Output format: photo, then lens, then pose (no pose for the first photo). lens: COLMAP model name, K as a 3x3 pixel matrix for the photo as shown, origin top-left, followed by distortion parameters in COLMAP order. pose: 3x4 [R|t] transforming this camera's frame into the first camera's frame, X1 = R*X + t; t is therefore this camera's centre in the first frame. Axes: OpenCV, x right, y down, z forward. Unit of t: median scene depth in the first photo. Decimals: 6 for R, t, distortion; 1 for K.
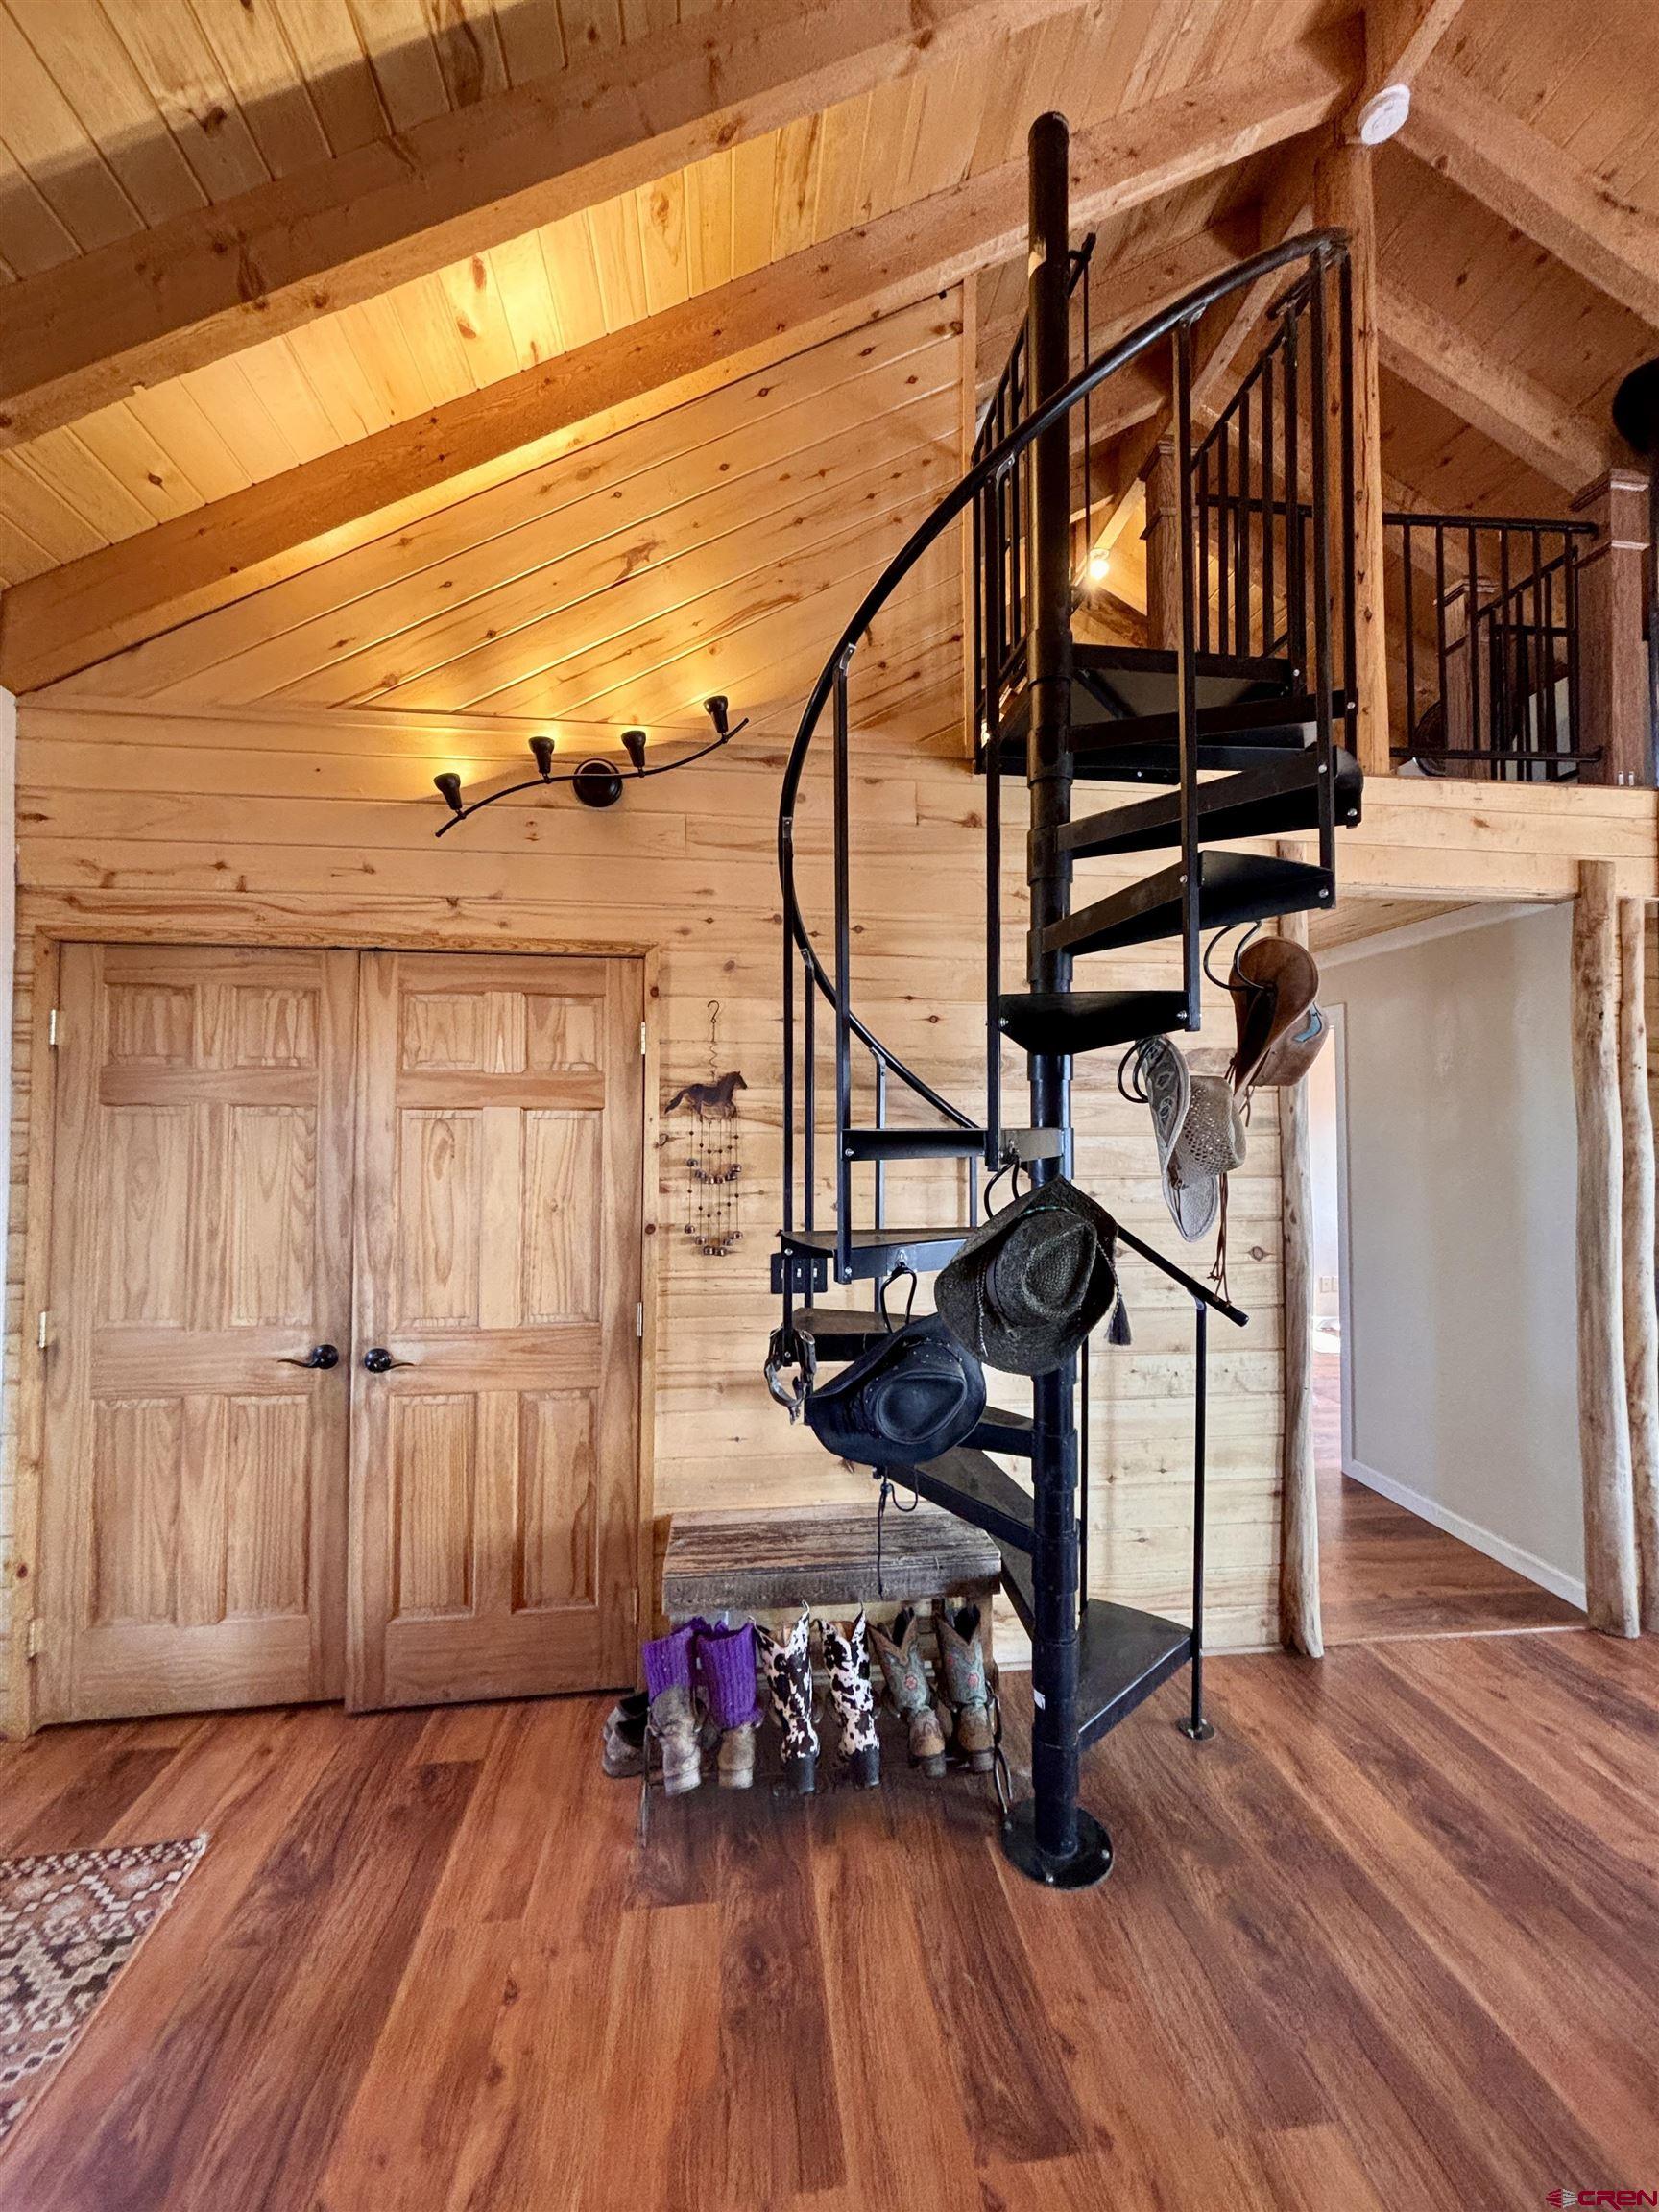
lens RADIAL K [[896.4, 0, 834.4], [0, 896.4, 1098.1], [0, 0, 1]] dist [-0.001474, 0.002828]
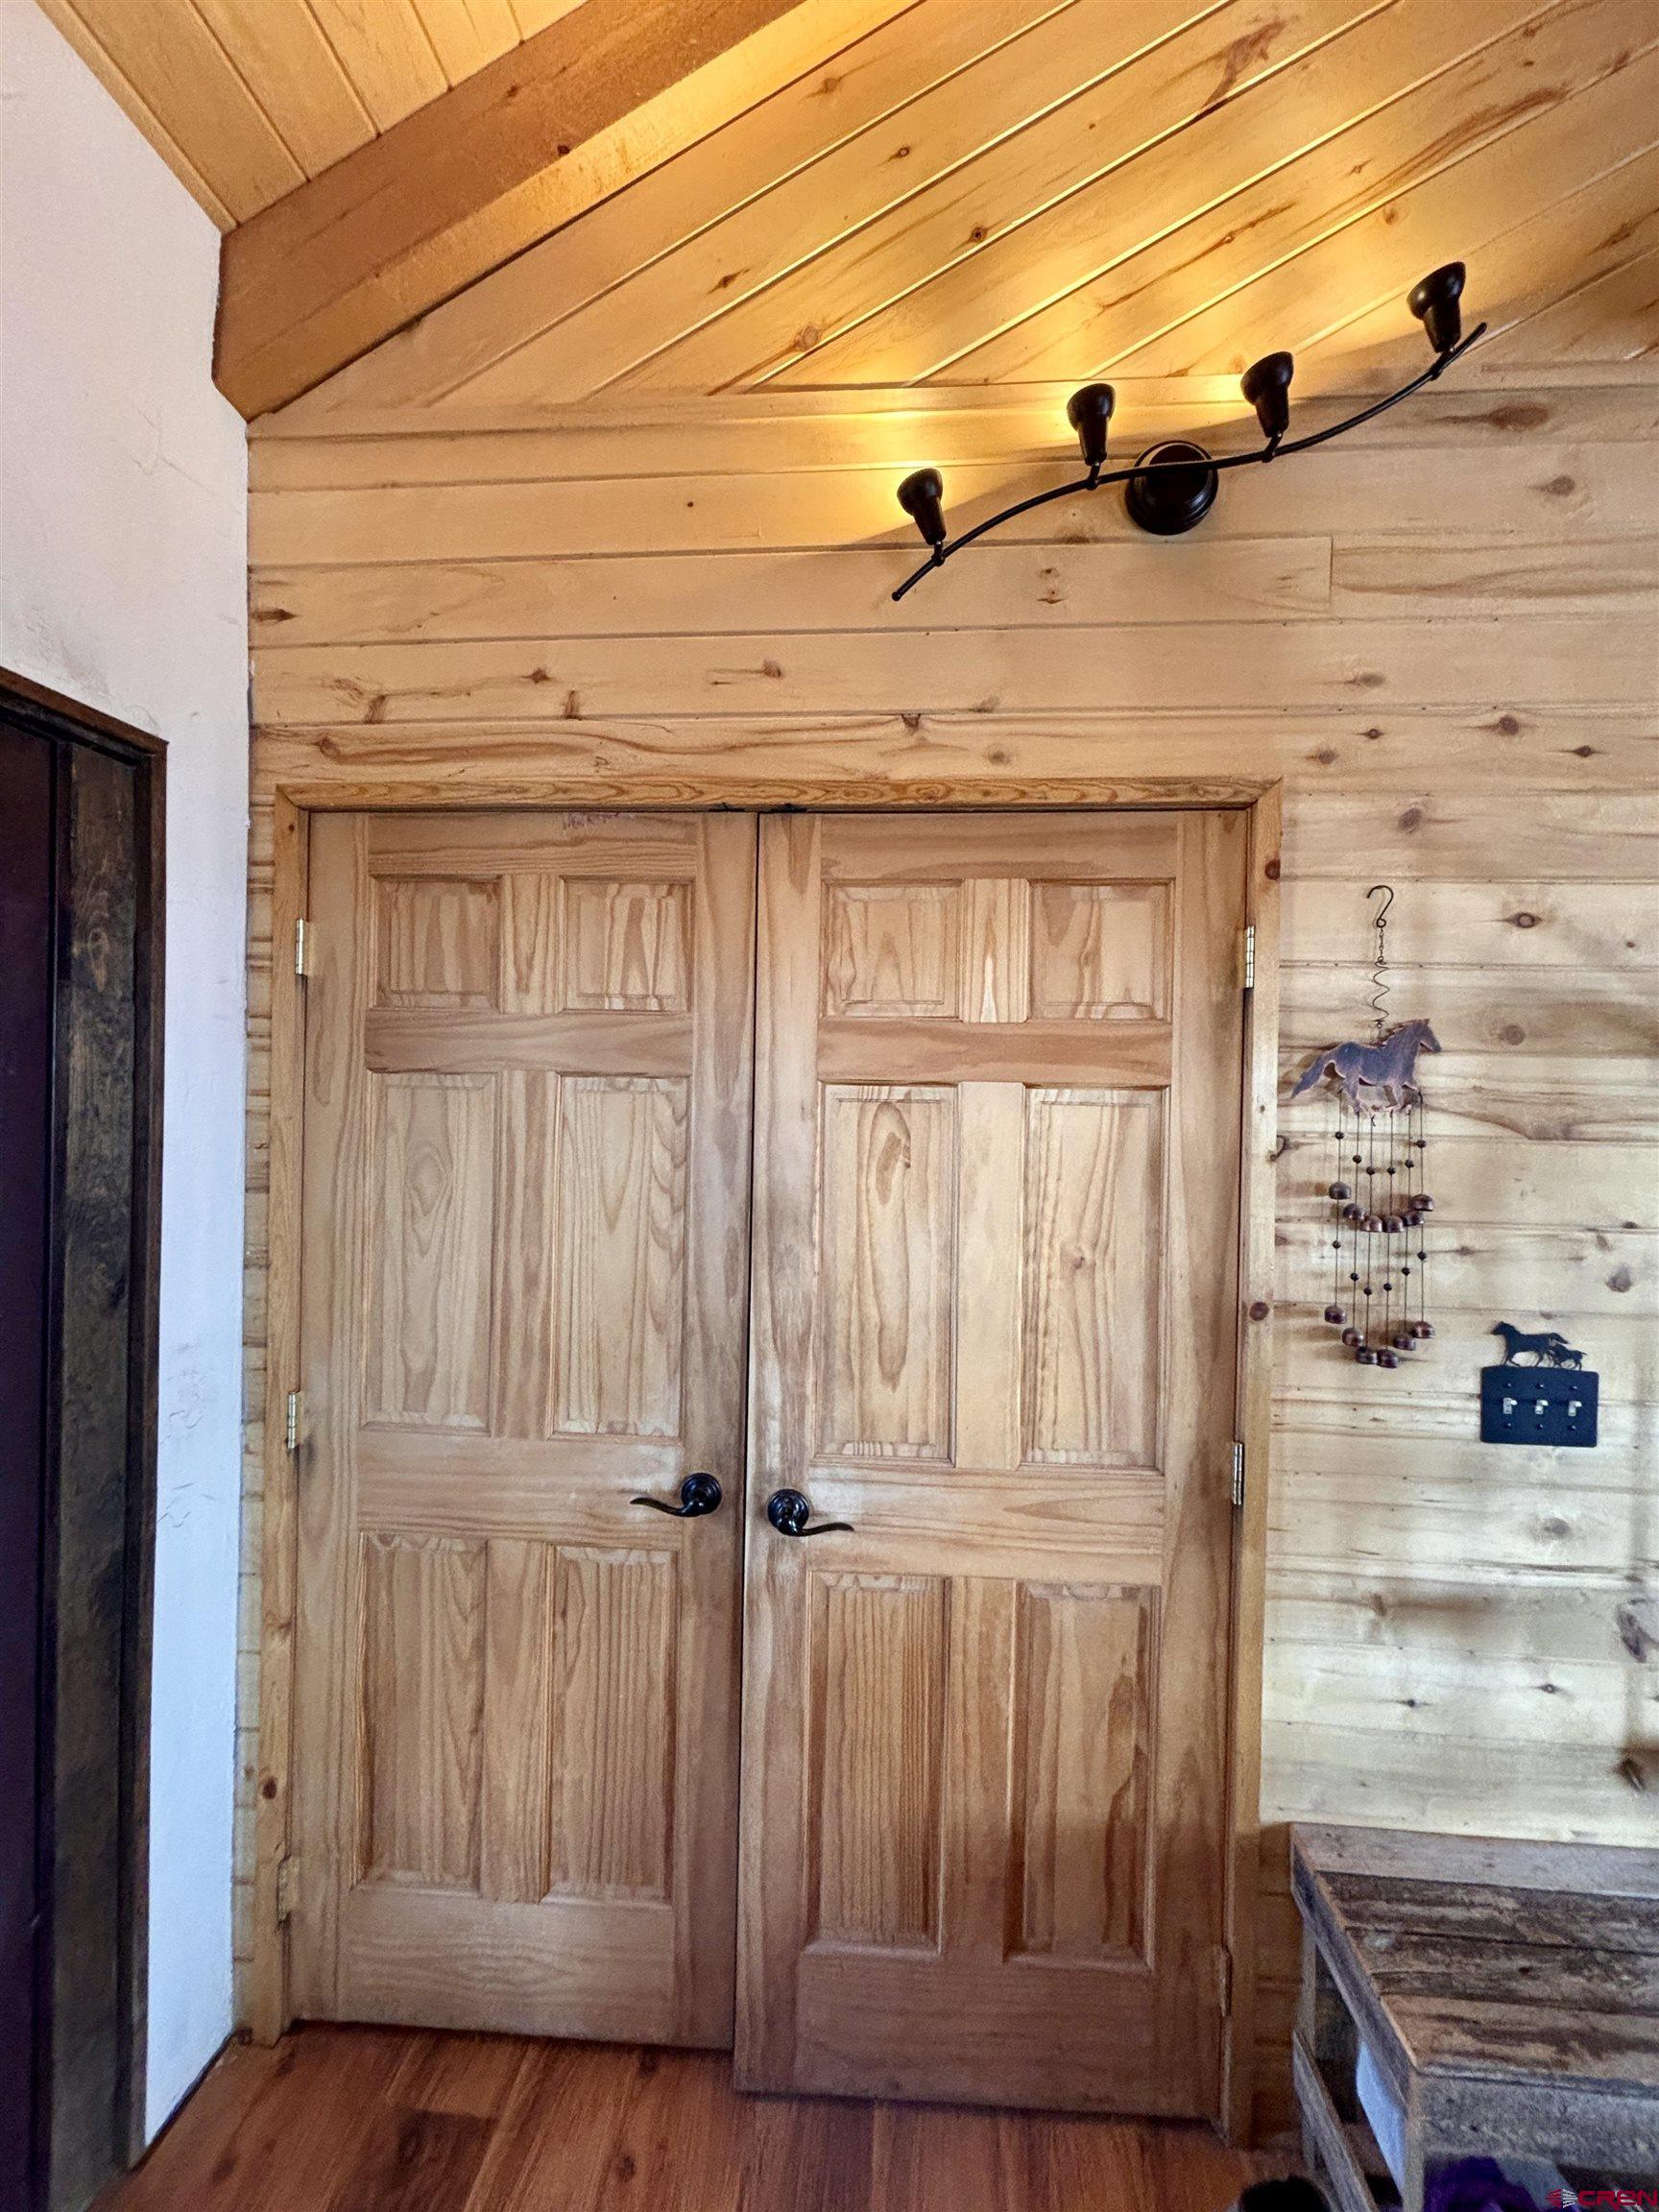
lens RADIAL K [[896.4, 0, 836.4], [0, 896.4, 1100.9], [0, 0, 1]] dist [-0.001474, 0.002828]
pose [[0.982410, 0.017556, -0.185909, -0.368705], [-0.011101, 0.999301, 0.035705, 0.002500], [0.186406, -0.033013, 0.981918, 0.431503]]
